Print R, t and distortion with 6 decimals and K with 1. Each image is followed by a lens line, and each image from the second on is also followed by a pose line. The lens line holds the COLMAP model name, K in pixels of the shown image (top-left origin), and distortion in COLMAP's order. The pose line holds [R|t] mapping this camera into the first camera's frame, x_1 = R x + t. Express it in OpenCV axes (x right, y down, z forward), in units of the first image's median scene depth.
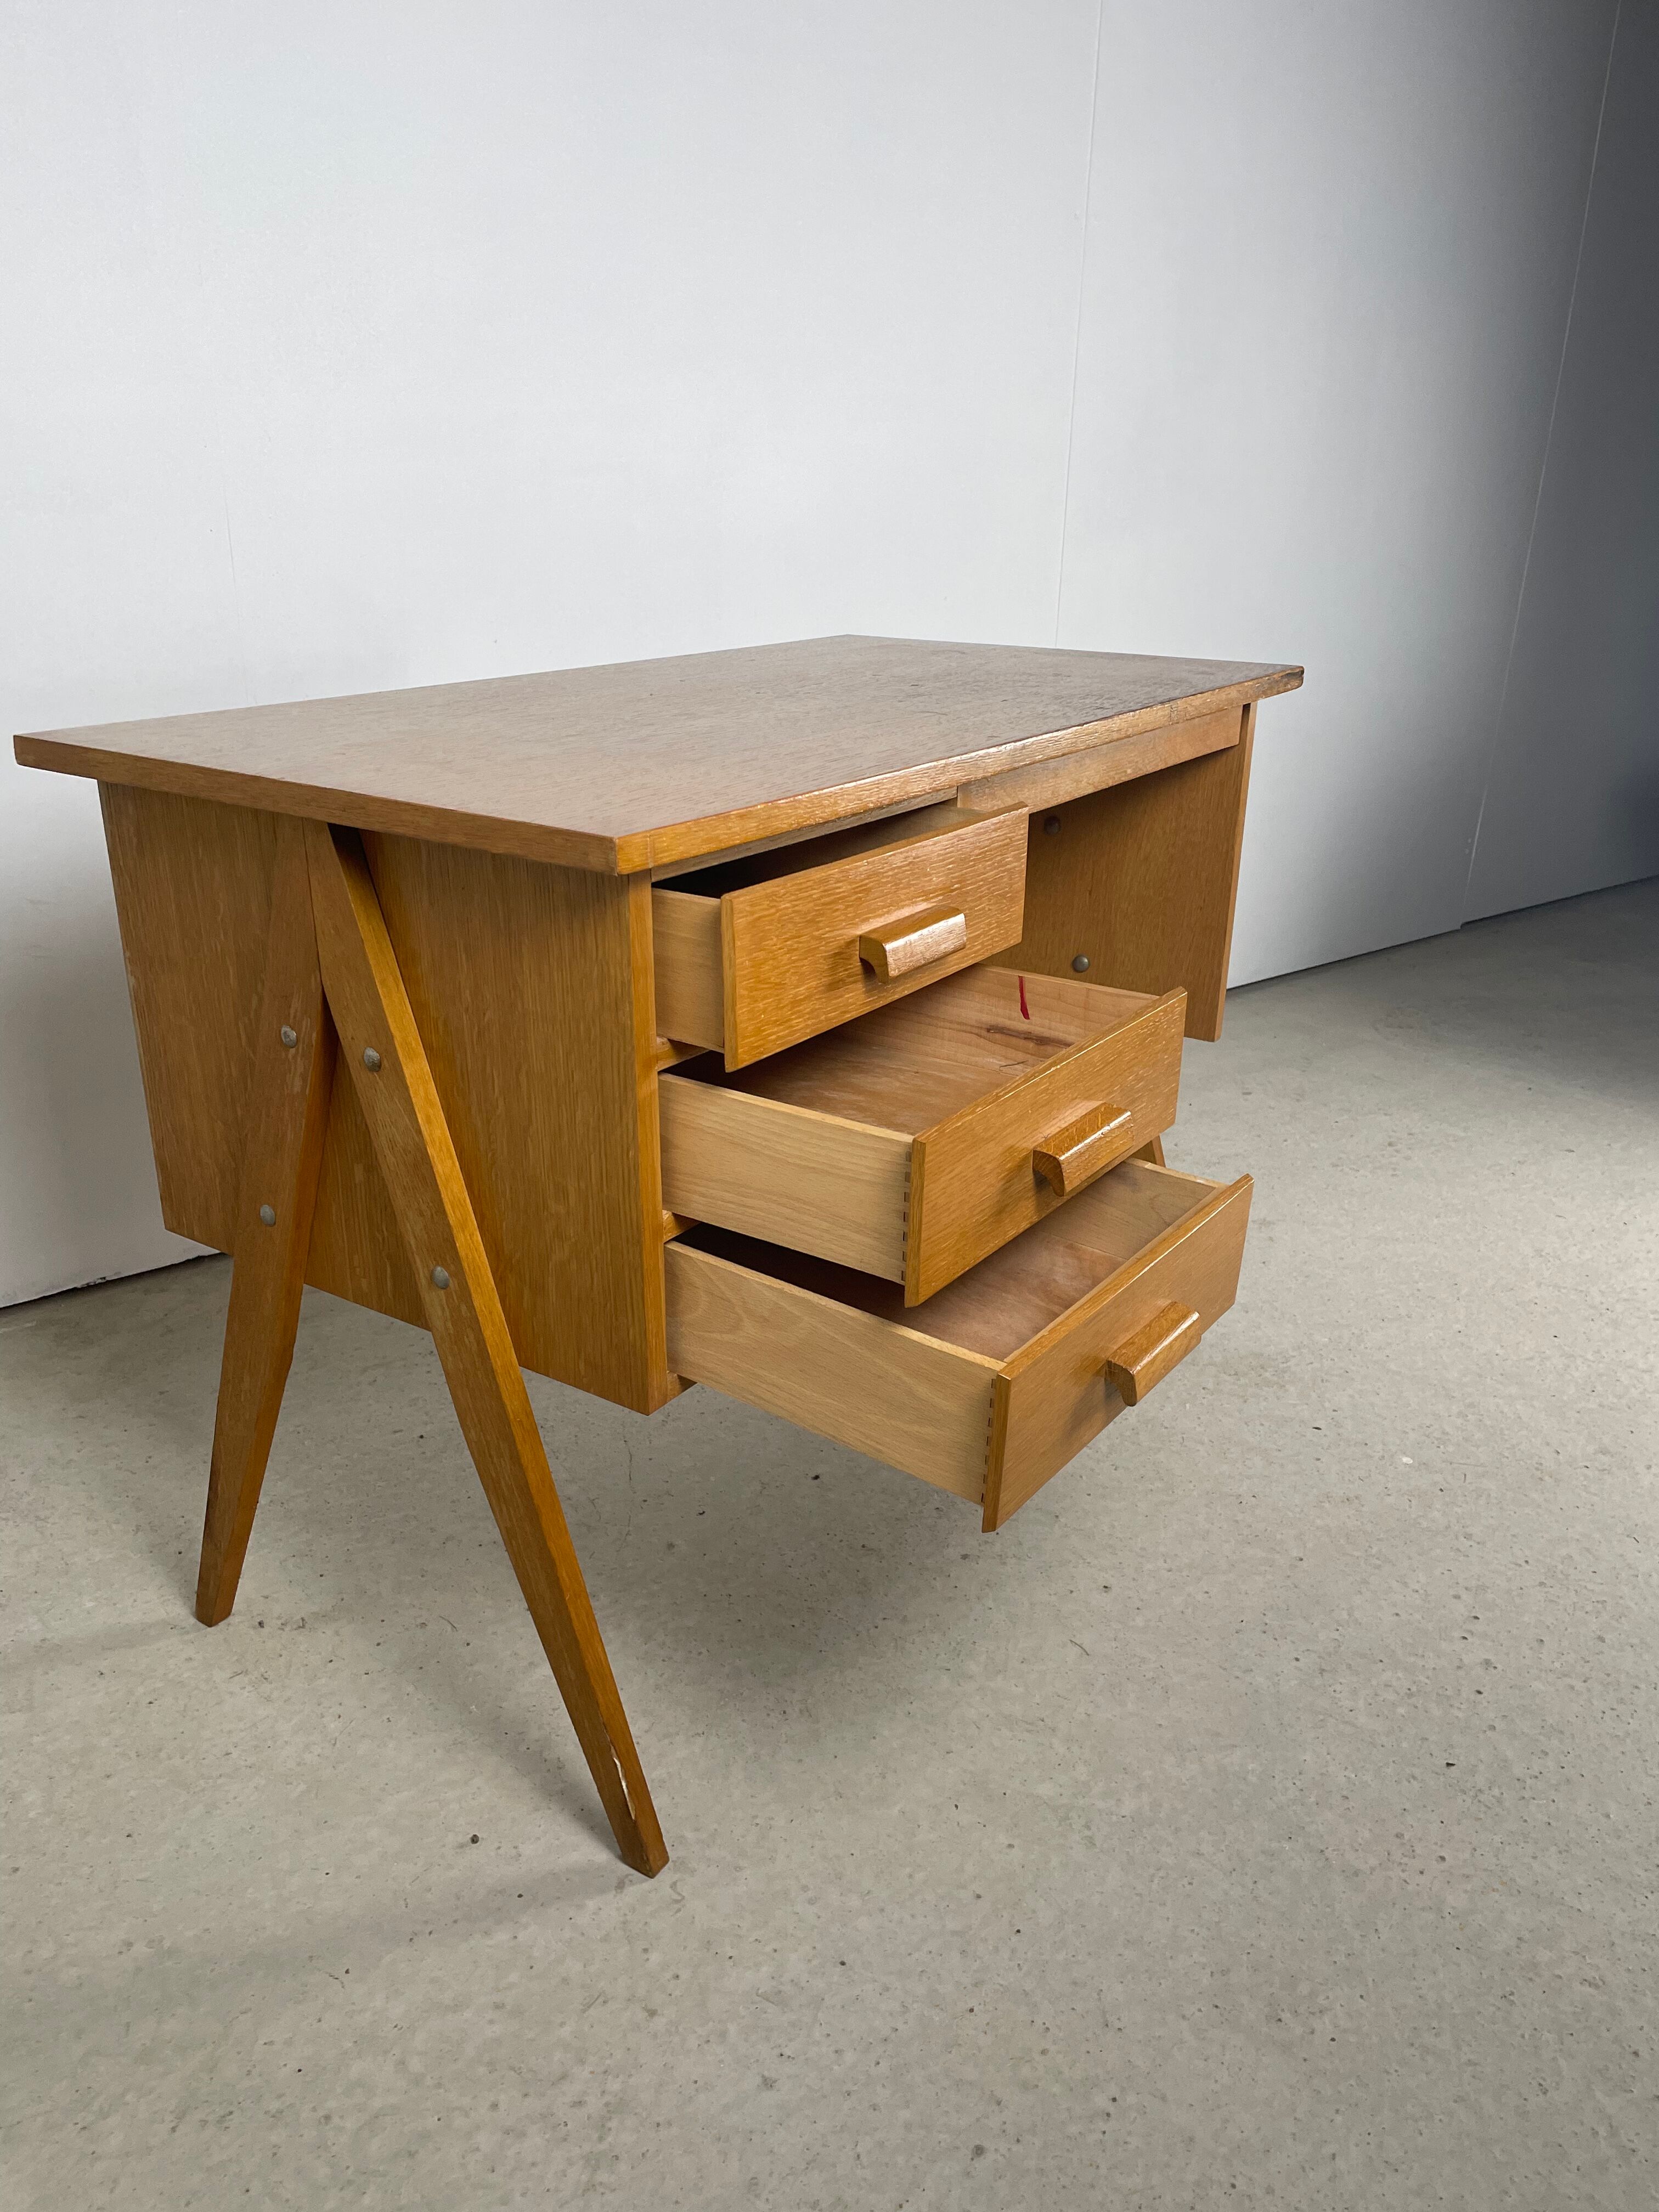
lens RADIAL K [[1686.2, 0, 820.2], [0, 1686.2, 1118.7], [0, 0, 1]] dist [0.067172, -0.088887]
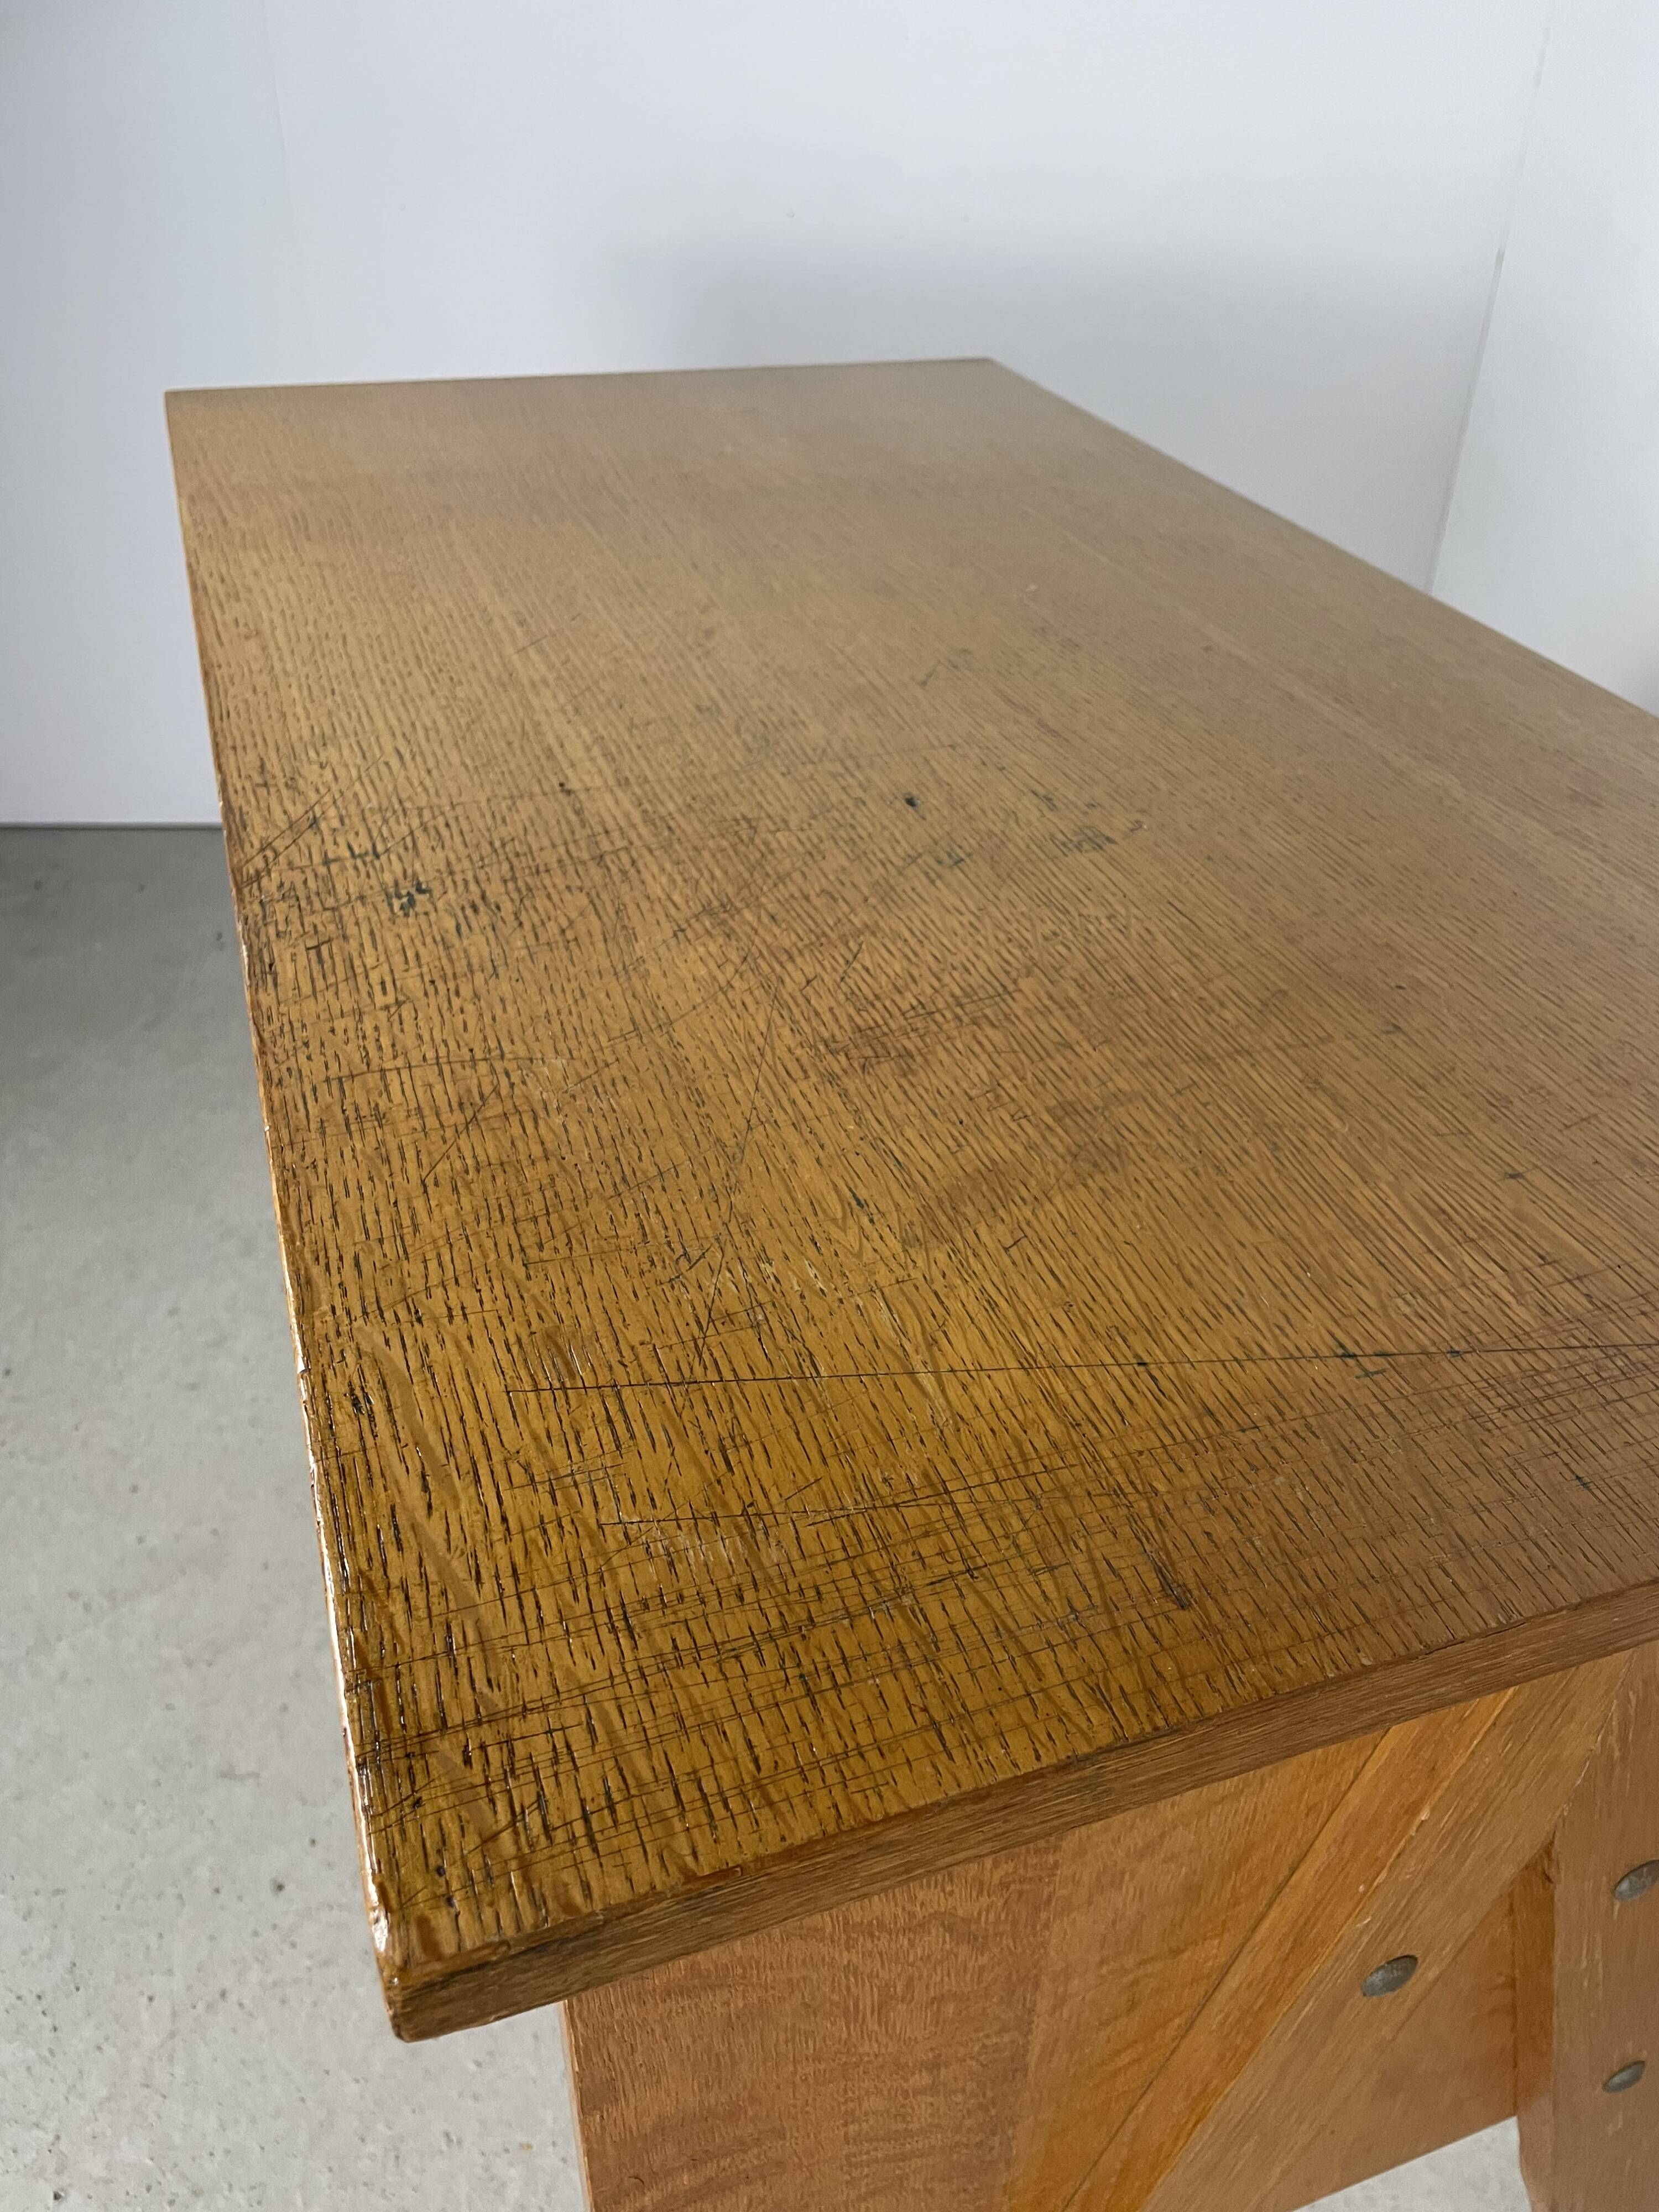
lens RADIAL K [[1734.8, 0, 829.5], [0, 1734.8, 1106.0], [0, 0, 1]] dist [0.073187, -0.118182]
pose [[-0.594046, 0.433785, -0.677451, 0.465724], [-0.319029, 0.646048, 0.693428, -0.600860], [0.738465, 0.628055, -0.245393, 1.401269]]
